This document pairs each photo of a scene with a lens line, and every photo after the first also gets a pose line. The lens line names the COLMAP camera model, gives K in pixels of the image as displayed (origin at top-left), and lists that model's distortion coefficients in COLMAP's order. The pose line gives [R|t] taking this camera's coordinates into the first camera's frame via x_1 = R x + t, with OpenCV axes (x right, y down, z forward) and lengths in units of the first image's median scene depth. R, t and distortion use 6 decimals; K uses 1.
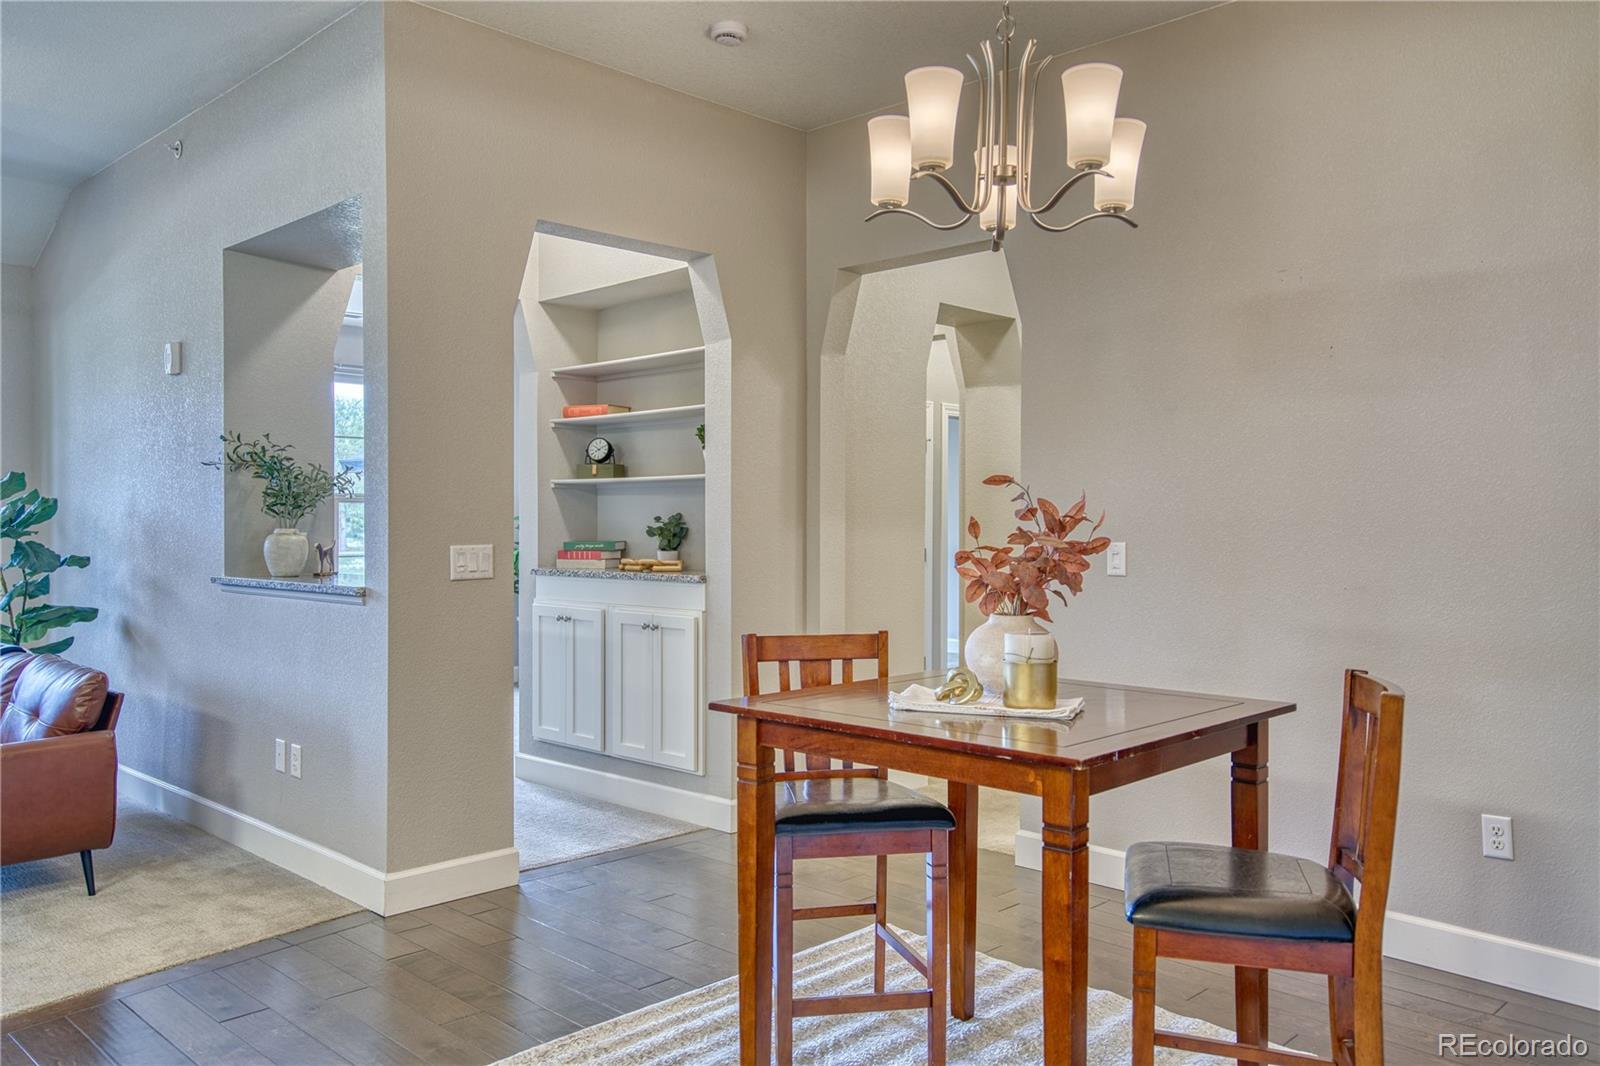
lens RADIAL K [[1227.3, 0, 799.4], [0, 1227.3, 532.3], [0, 0, 1]] dist [-0.004703, -0.001952]
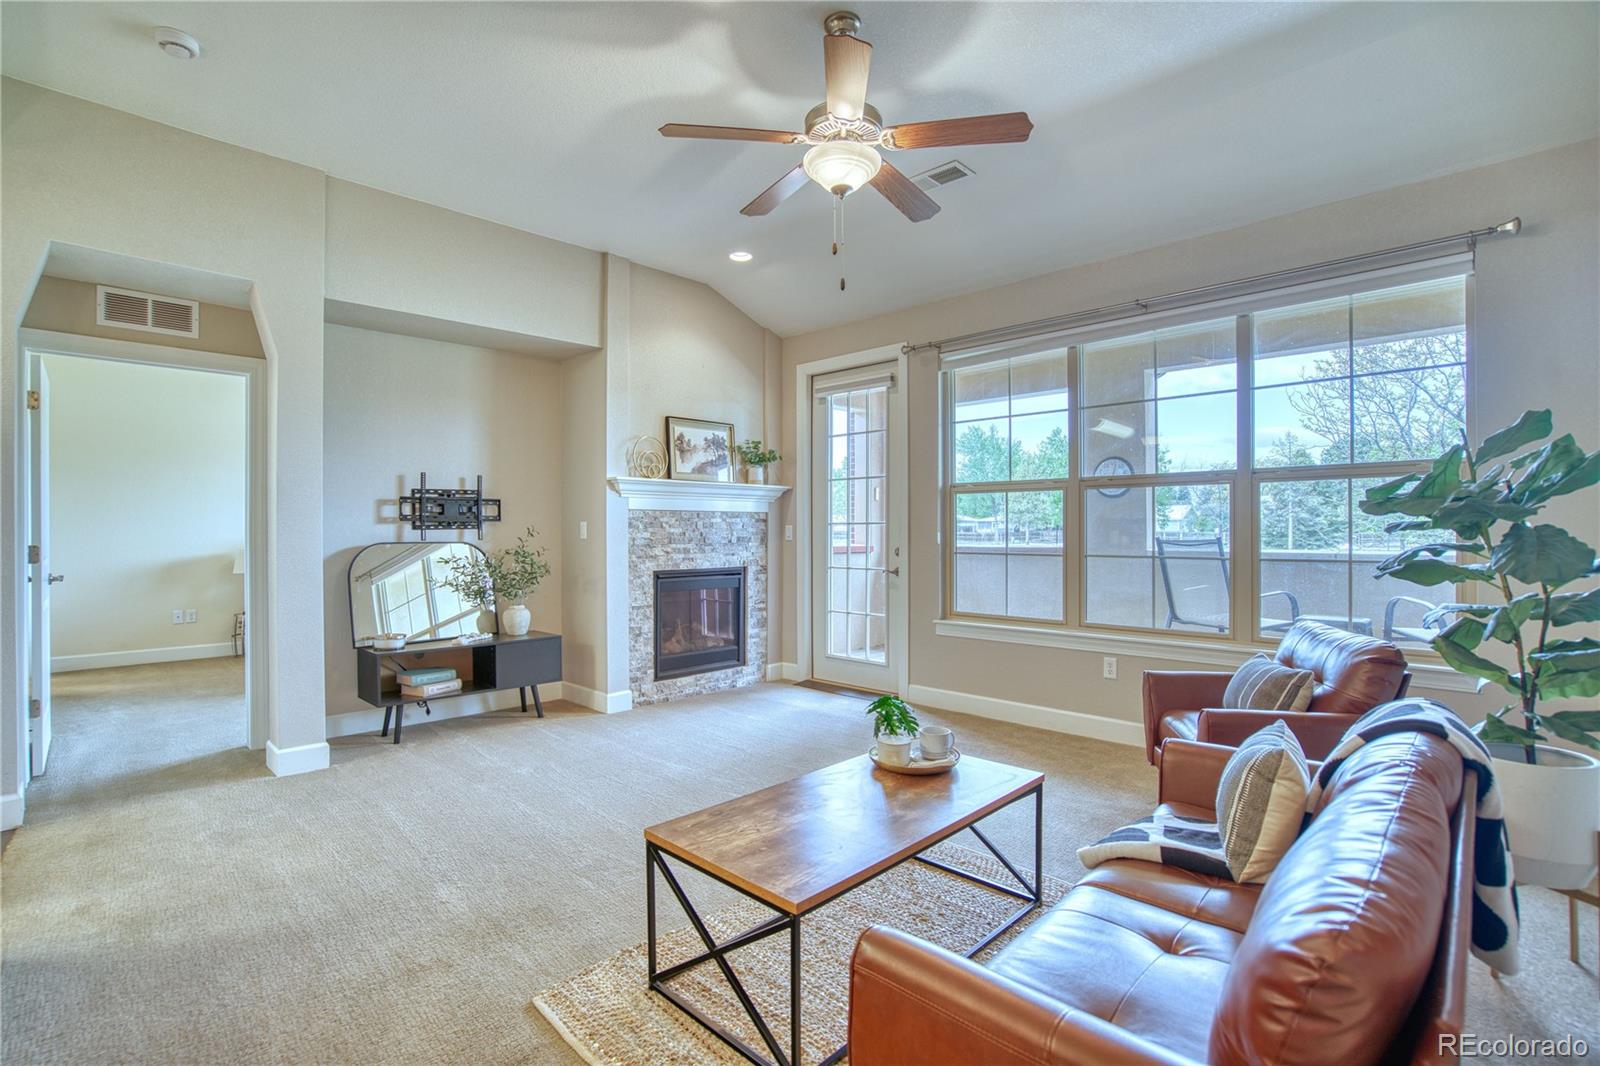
lens RADIAL K [[728.6, 0, 796.2], [0, 728.6, 534.8], [0, 0, 1]] dist [-0.022542, 0.001036]
pose [[-0.002613, 0.003280, -0.999991, -0.294501], [-0.005363, 0.999980, 0.003294, 0.012567], [0.999982, 0.005372, -0.002595, 0.645575]]
